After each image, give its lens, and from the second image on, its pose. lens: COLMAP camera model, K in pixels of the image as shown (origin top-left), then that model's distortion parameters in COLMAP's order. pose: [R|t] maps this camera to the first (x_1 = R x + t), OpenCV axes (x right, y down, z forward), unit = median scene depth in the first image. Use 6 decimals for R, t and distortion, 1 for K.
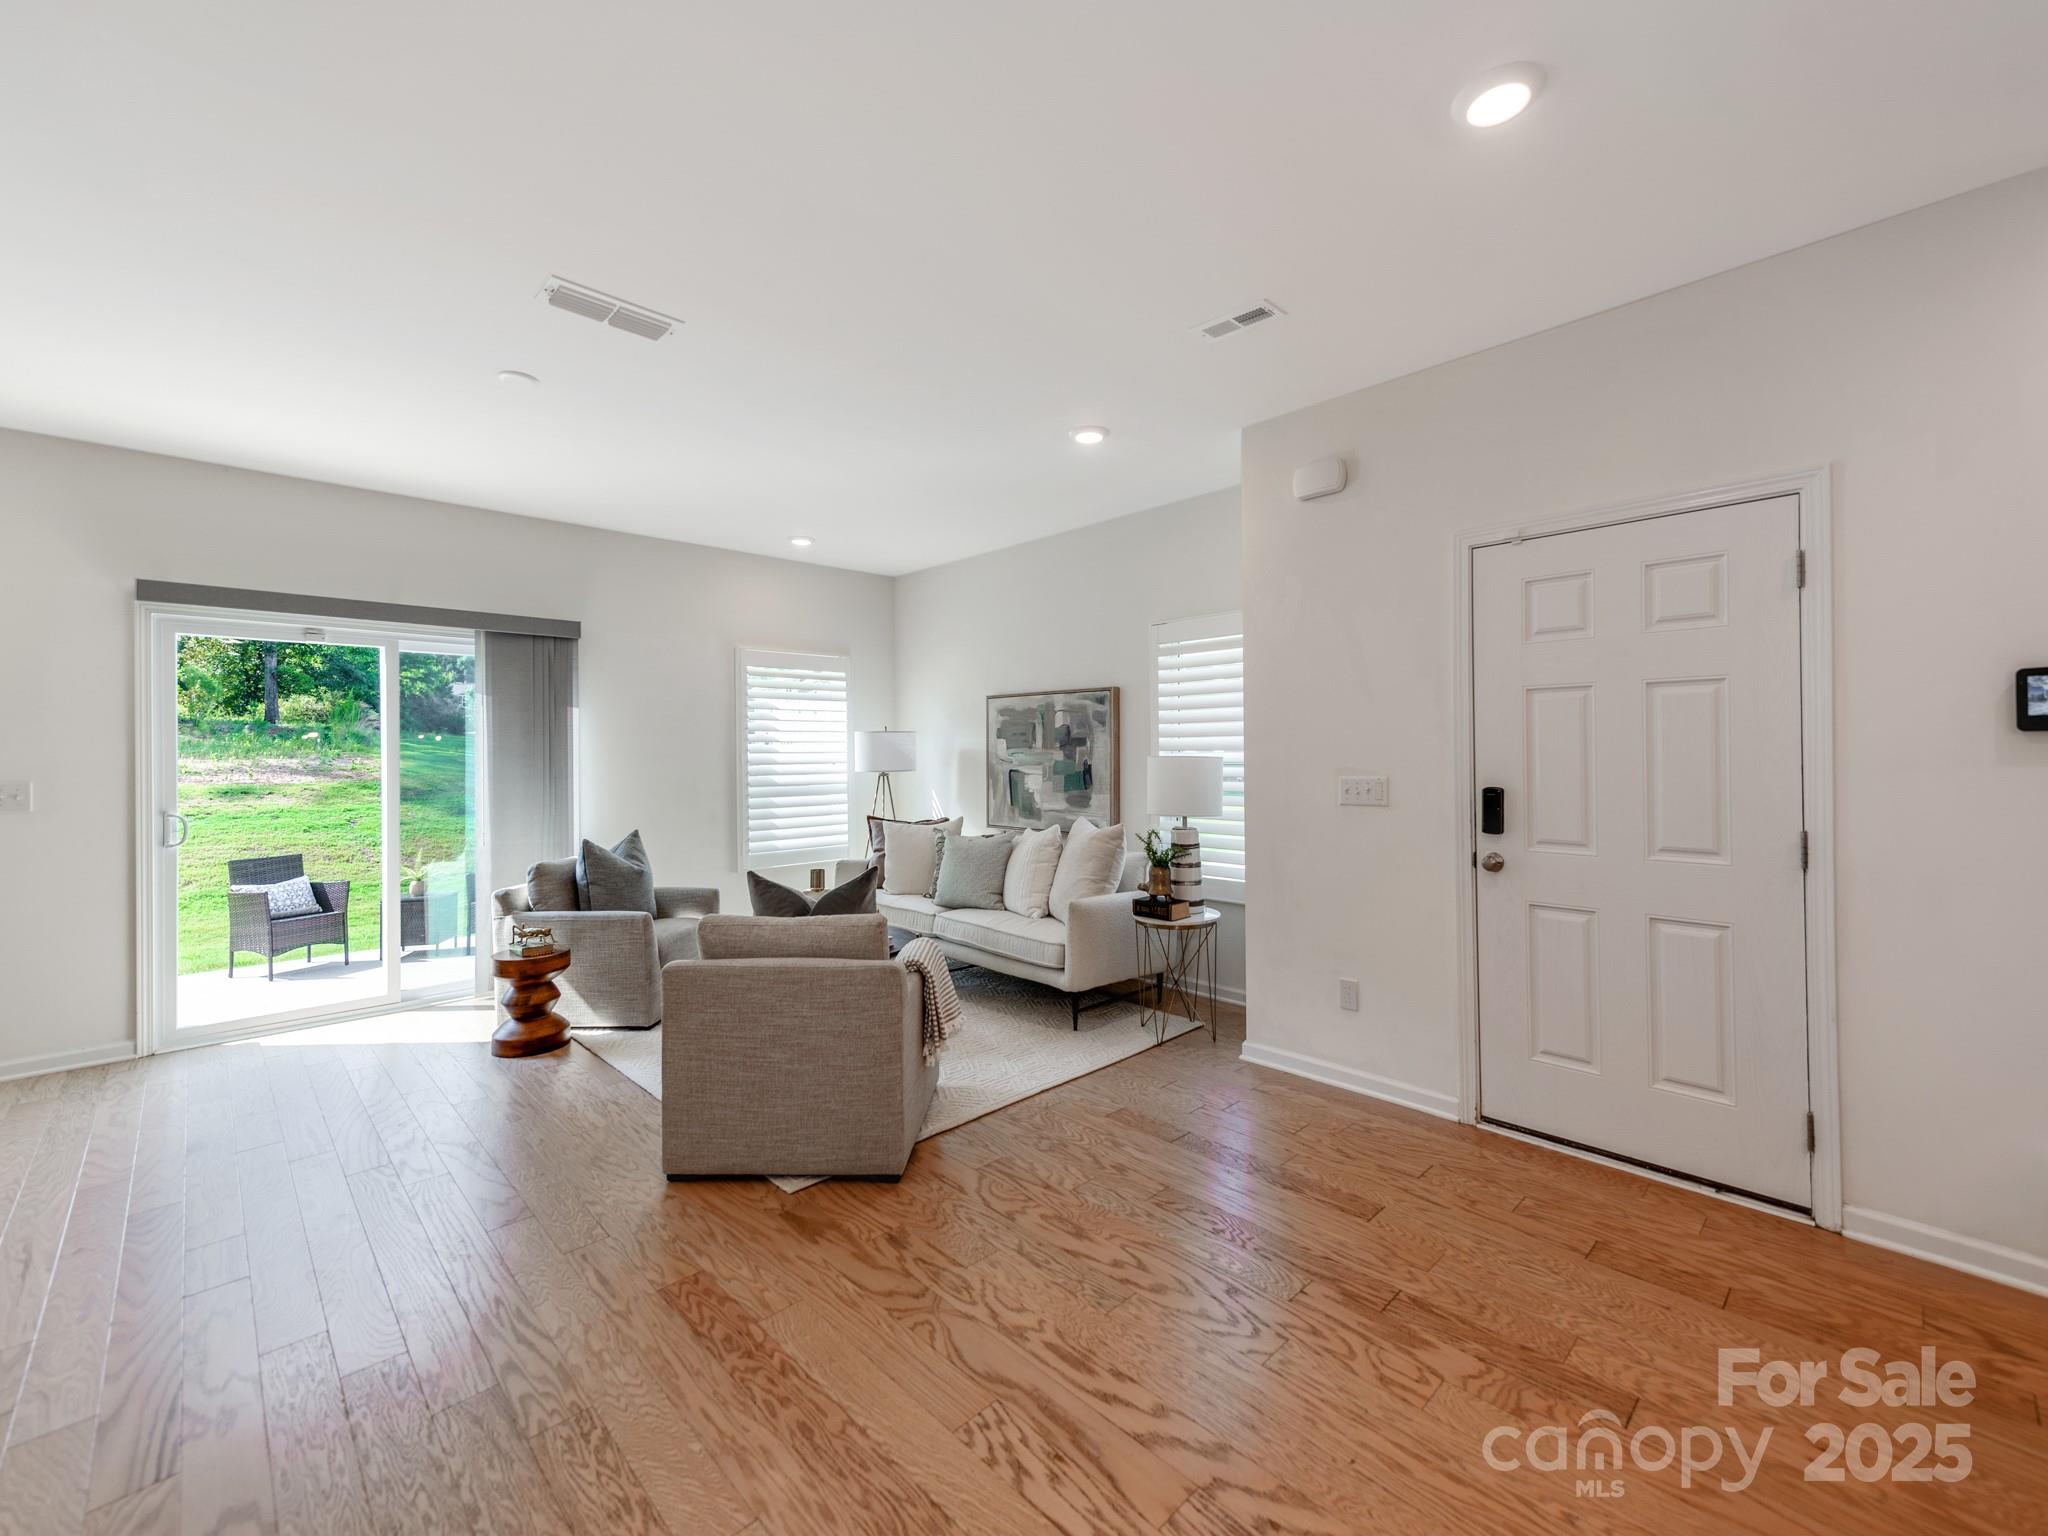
lens RADIAL K [[863.4, 0, 1040.2], [0, 863.4, 746.1], [0, 0, 1]] dist [0.017329, -0.000457]
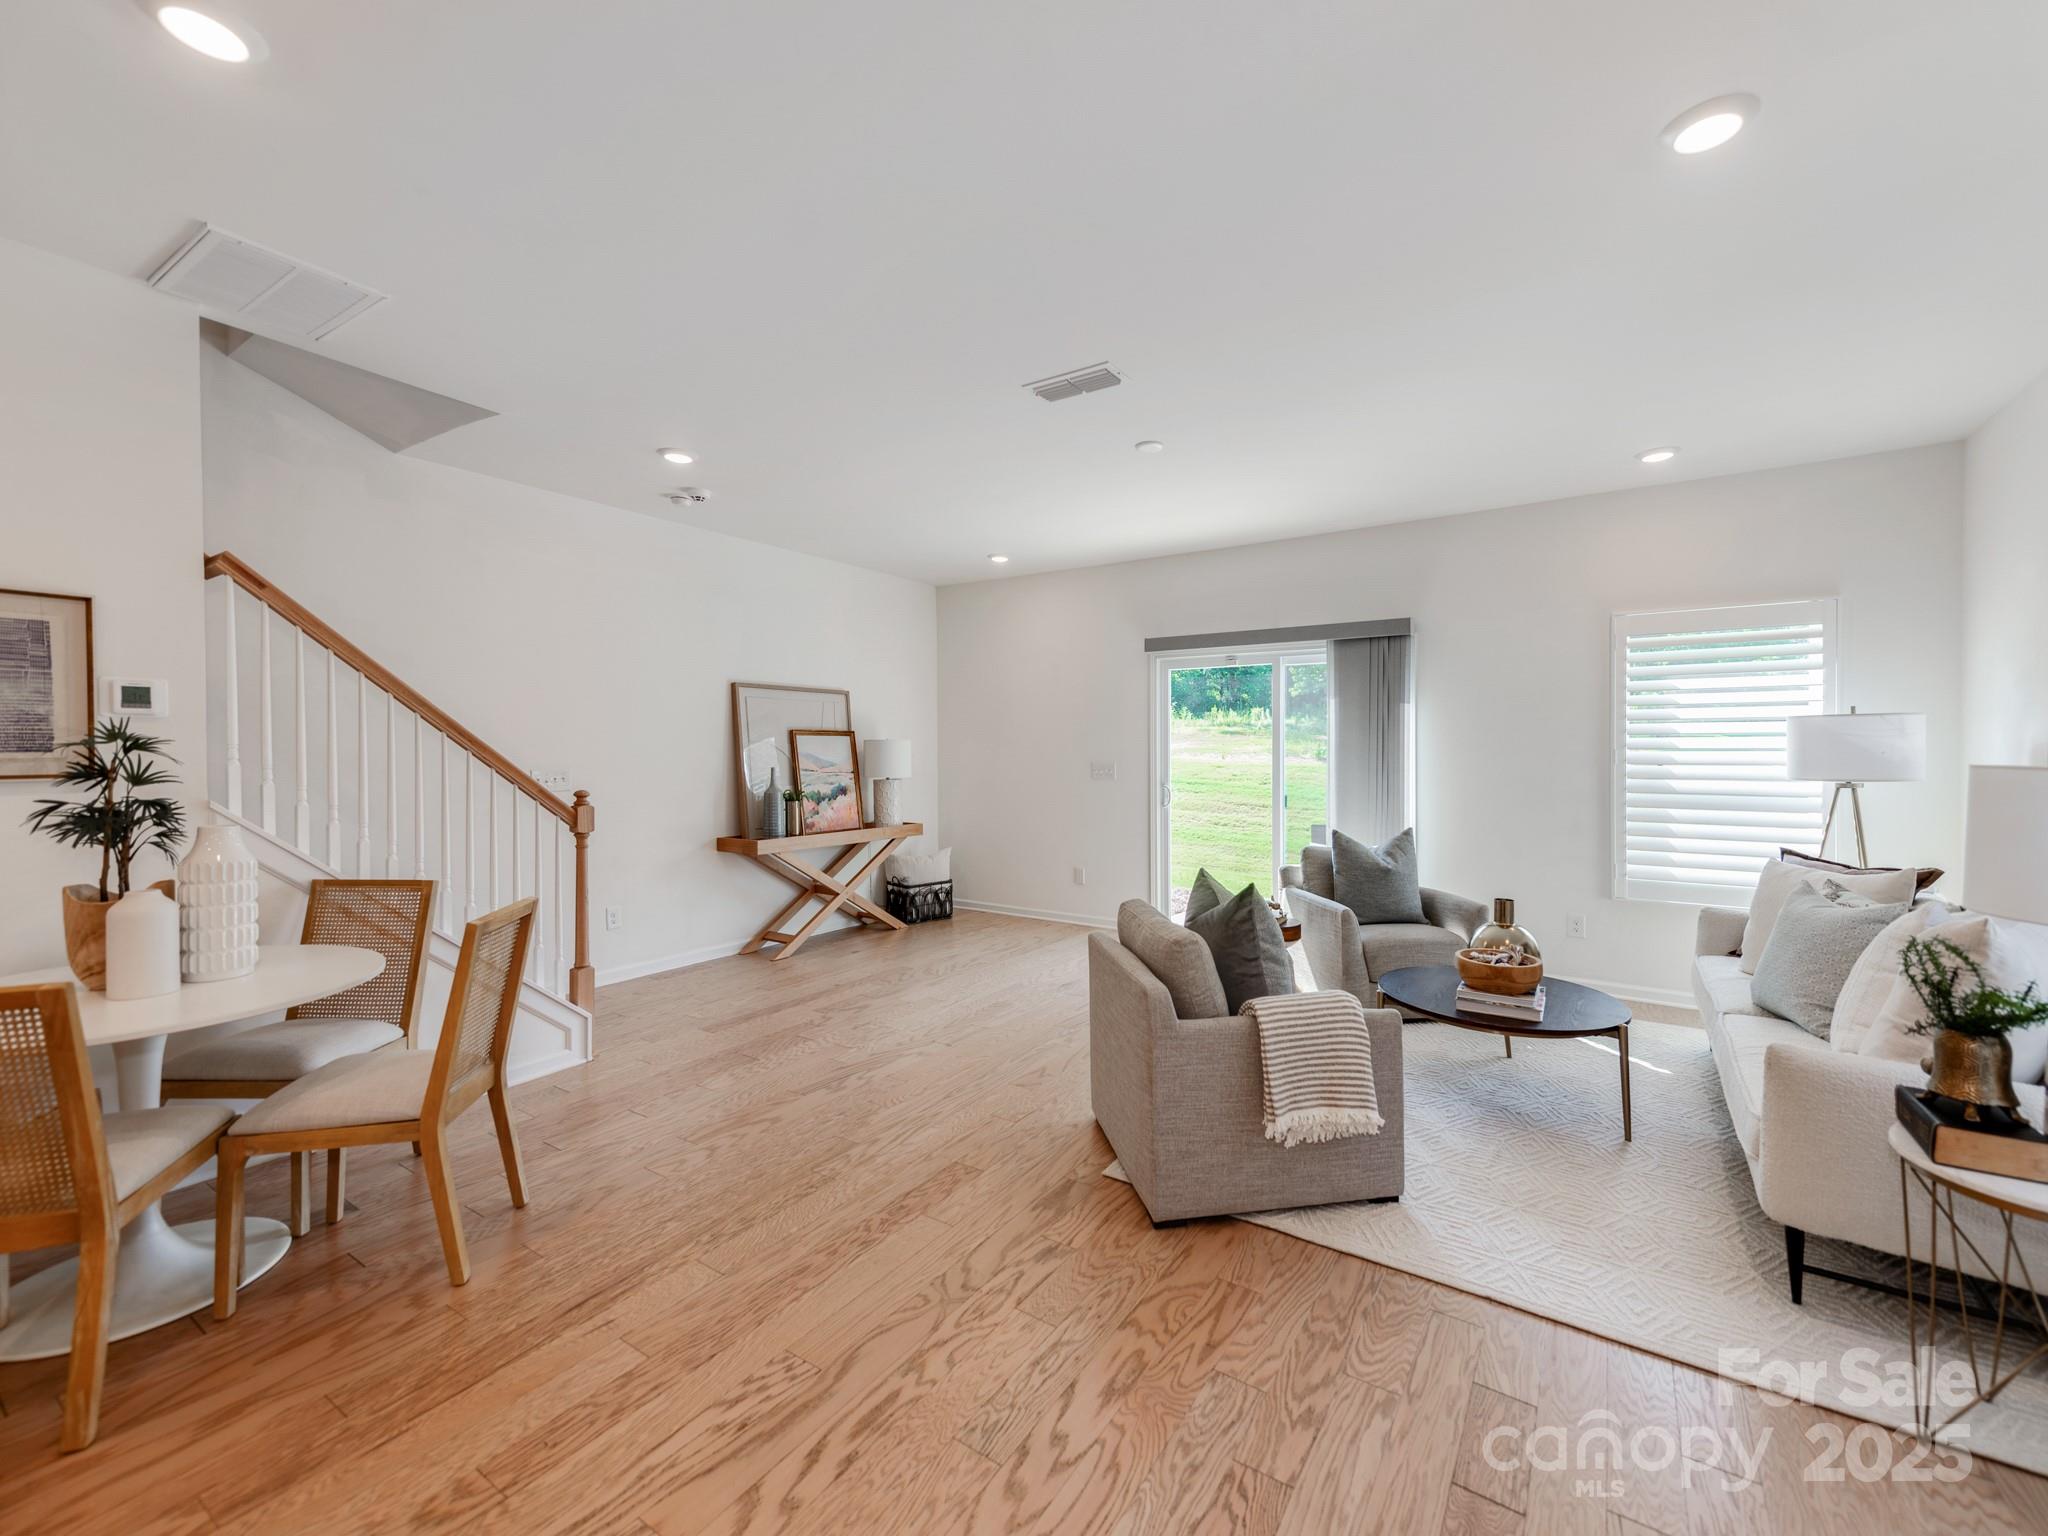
lens RADIAL K [[846.7, 0, 1030.0], [0, 846.7, 760.2], [0, 0, 1]] dist [0.018199, -0.000240]
pose [[0.200714, 0.018652, -0.979472, 0.440233], [0.005727, 0.999779, 0.020212, -0.000502], [0.979633, -0.009666, 0.200562, 0.464074]]
